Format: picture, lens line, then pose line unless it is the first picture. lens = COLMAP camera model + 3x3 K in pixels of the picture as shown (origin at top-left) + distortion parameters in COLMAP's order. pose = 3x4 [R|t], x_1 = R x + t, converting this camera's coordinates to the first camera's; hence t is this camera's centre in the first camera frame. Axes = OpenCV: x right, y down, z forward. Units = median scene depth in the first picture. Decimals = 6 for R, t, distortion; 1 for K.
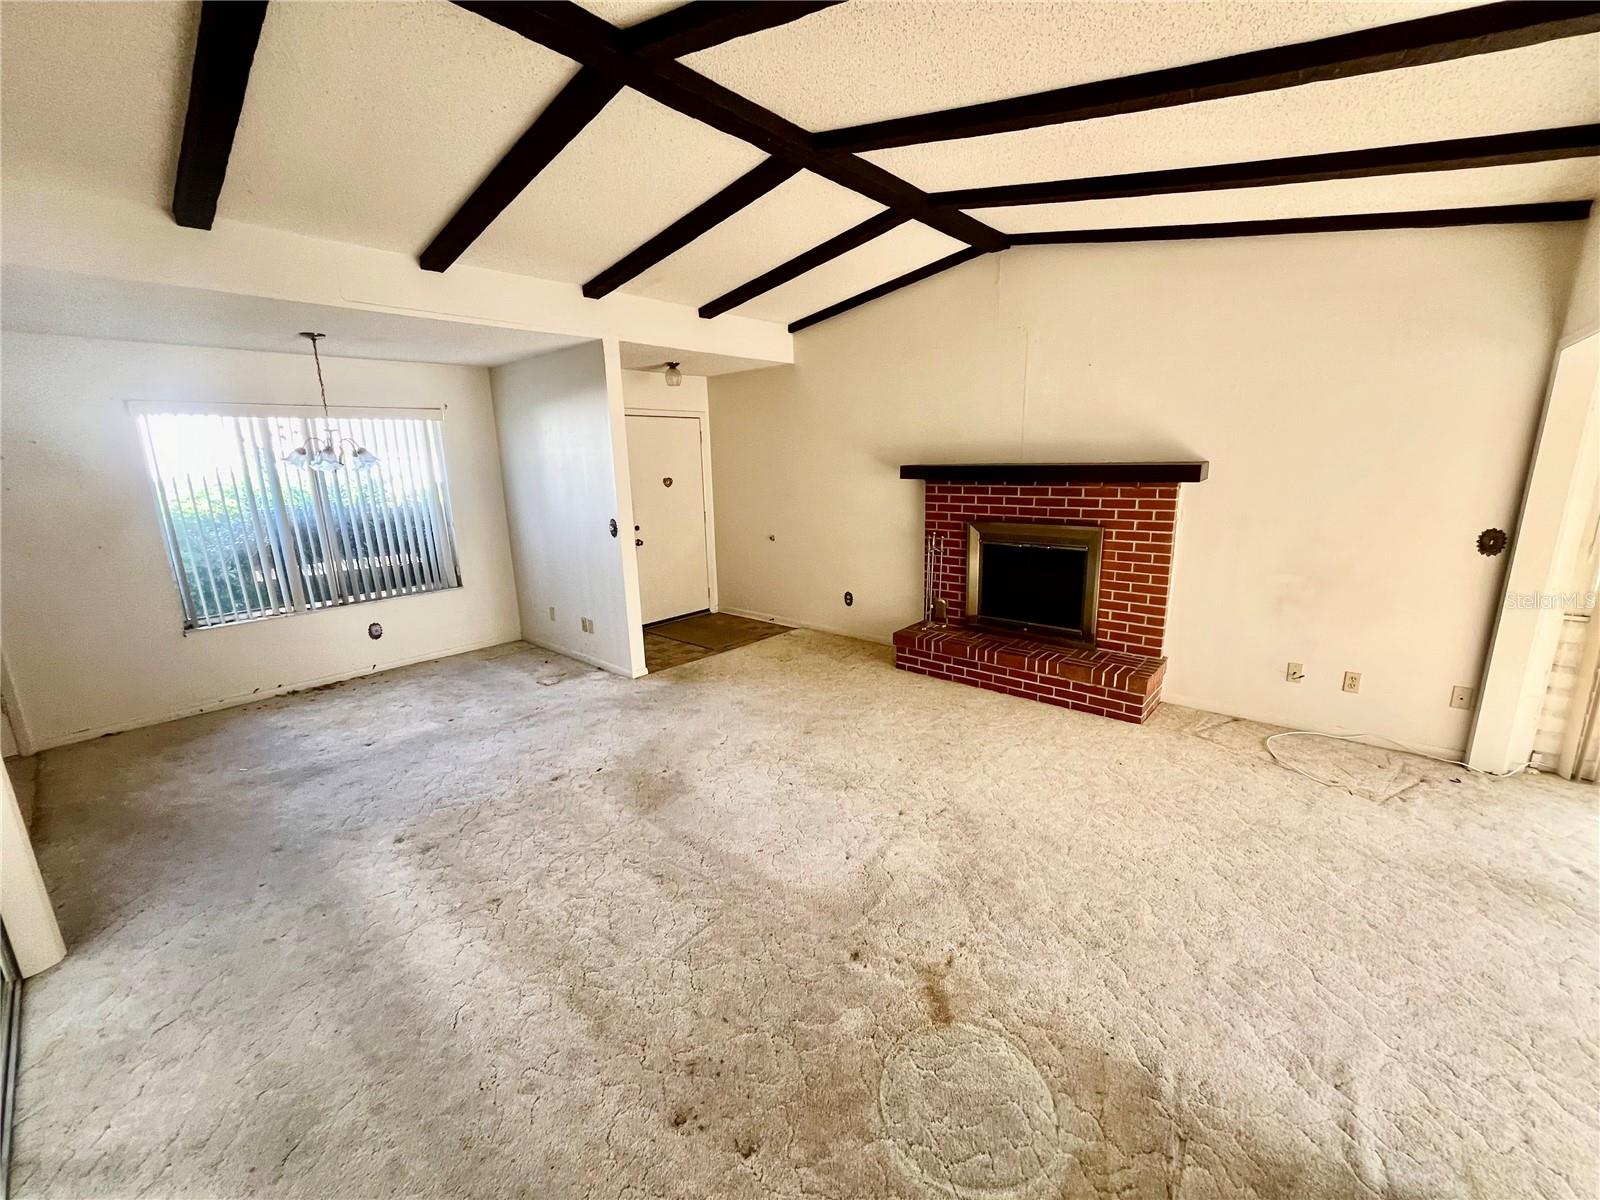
lens RADIAL K [[641.5, 0, 796.7], [0, 641.5, 600.0], [0, 0, 1]] dist [-0.007505, -0.000053]
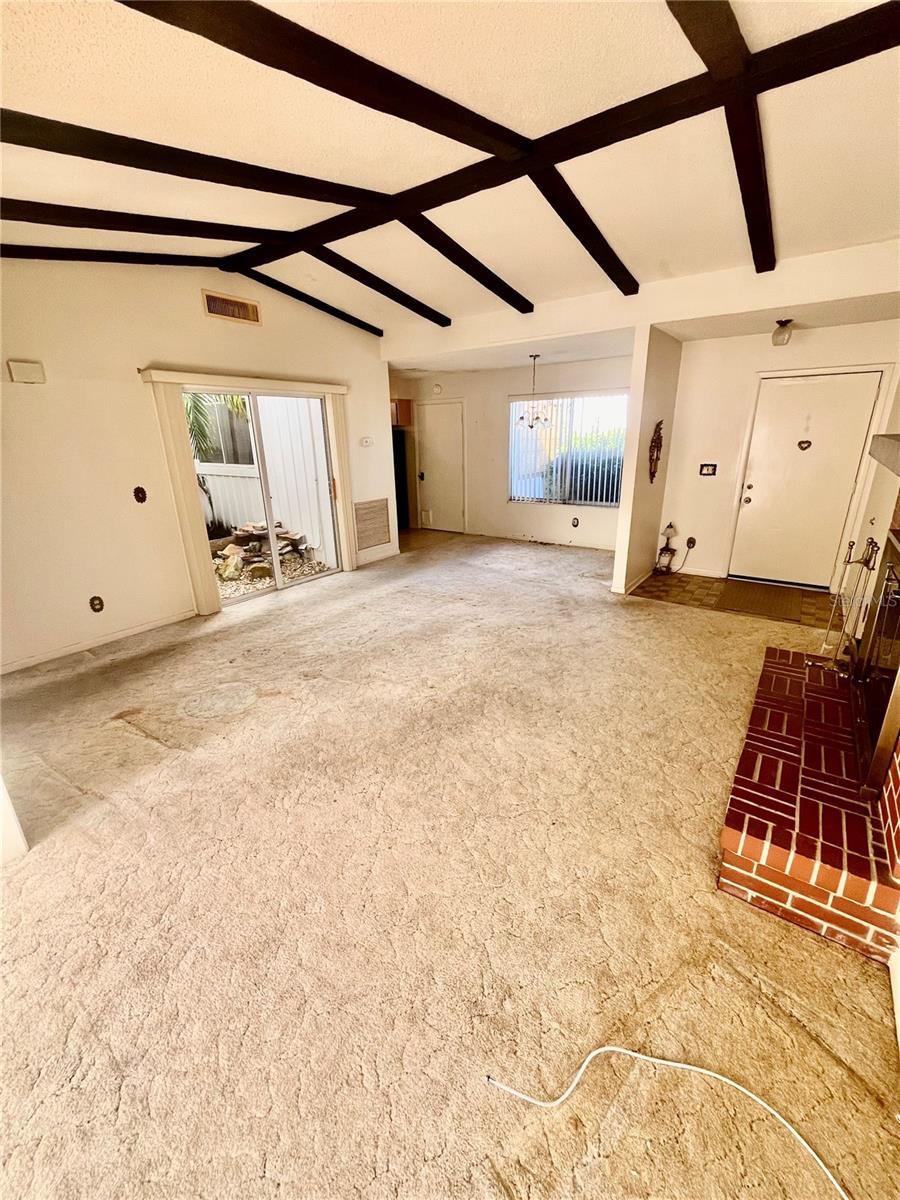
lens RADIAL K [[484.2, 0, 452.4], [0, 484.2, 600.2], [0, 0, 1]] dist [-0.002667, -0.000326]
pose [[0.106457, 0.347543, -0.931601, 0.690701], [-0.197214, 0.925692, 0.322802, -0.129416], [0.974563, 0.149360, 0.167087, 0.515982]]
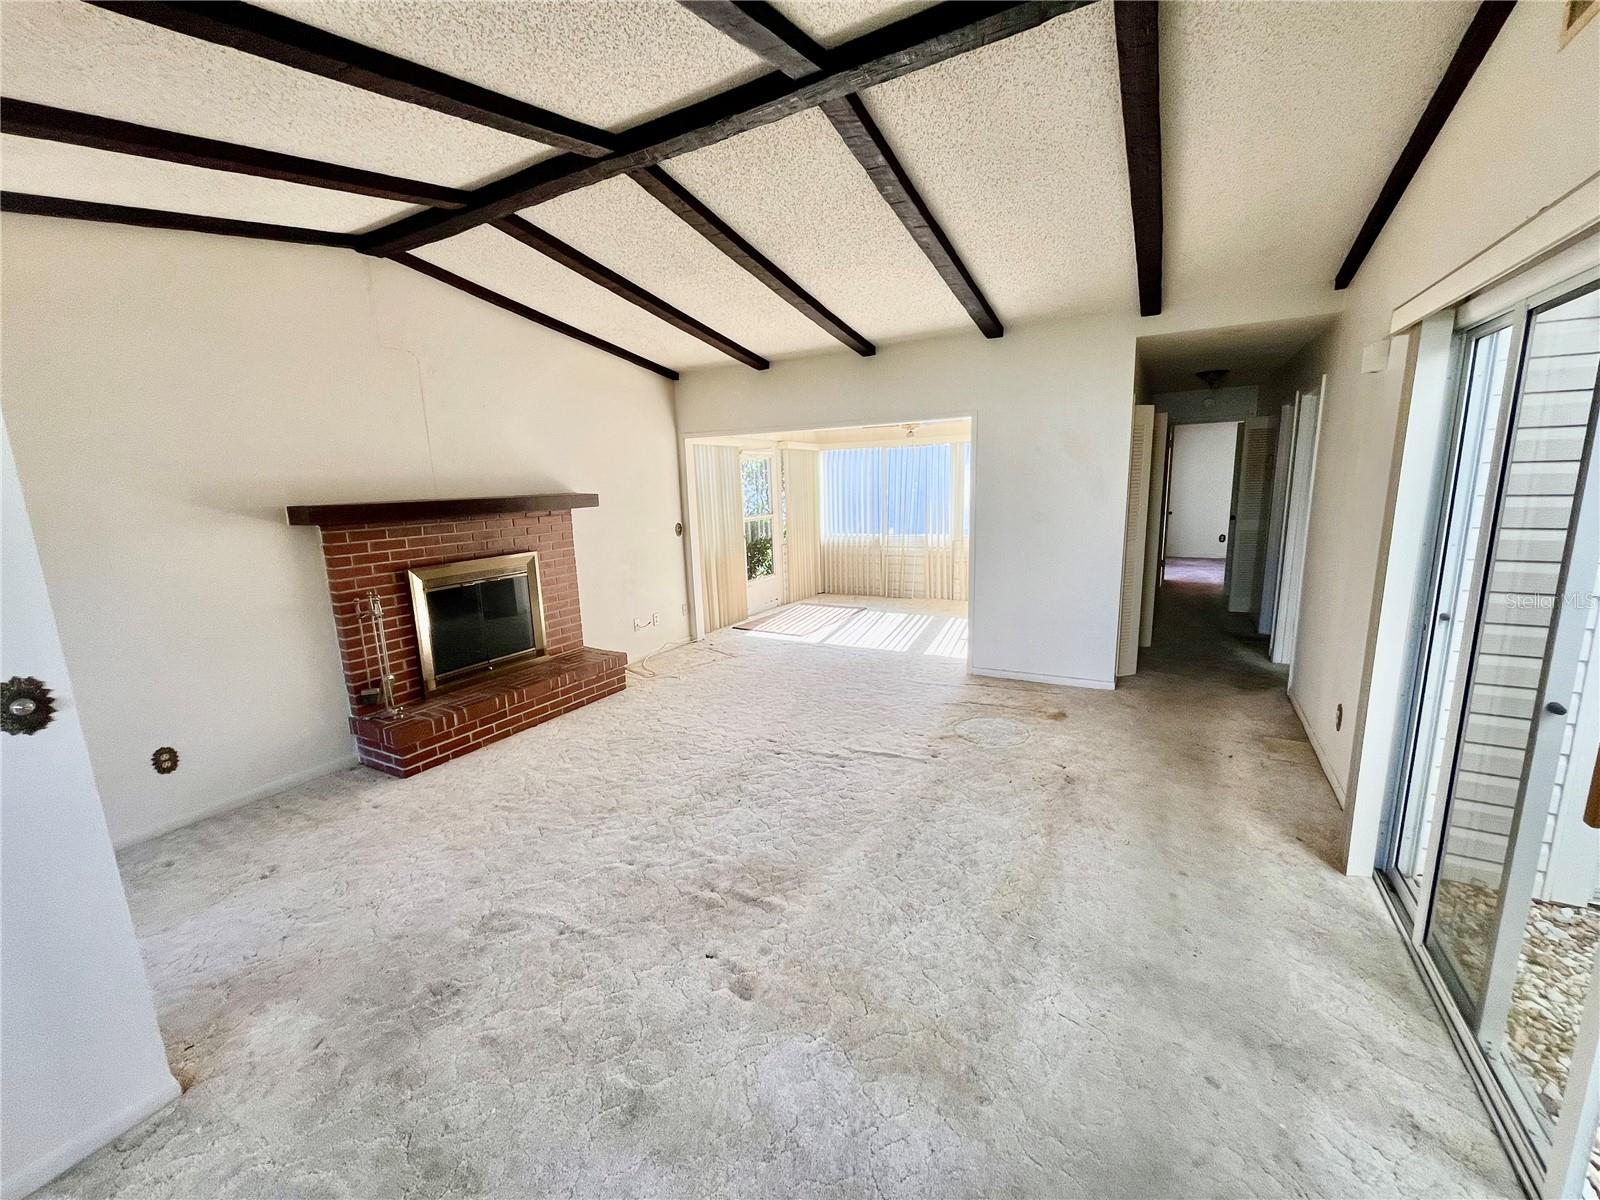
lens RADIAL K [[645.6, 0, 799.5], [0, 645.6, 599.3], [0, 0, 1]] dist [-0.002667, -0.000326]
pose [[-0.210144, -0.150098, 0.966080, -0.646429], [0.248865, 0.947383, 0.201326, -0.128702], [-0.945466, 0.282731, -0.161732, 0.669964]]
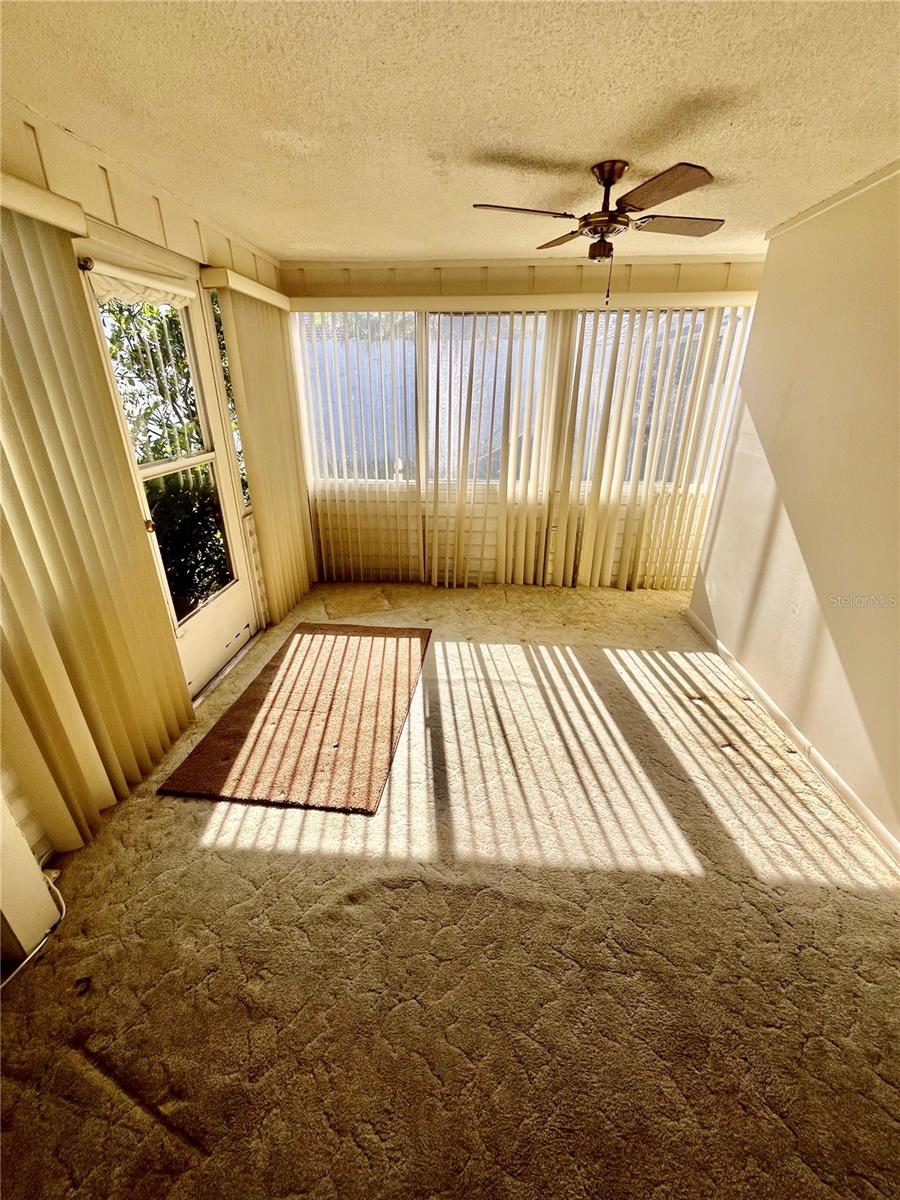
lens RADIAL K [[484.2, 0, 445.7], [0, 484.2, 597.5], [0, 0, 1]] dist [-0.002667, -0.000326]
pose [[-0.602944, -0.303402, 0.737839, 0.406776], [0.183703, 0.847206, 0.498492, -0.103973], [-0.776345, 0.436106, -0.455082, 0.520263]]
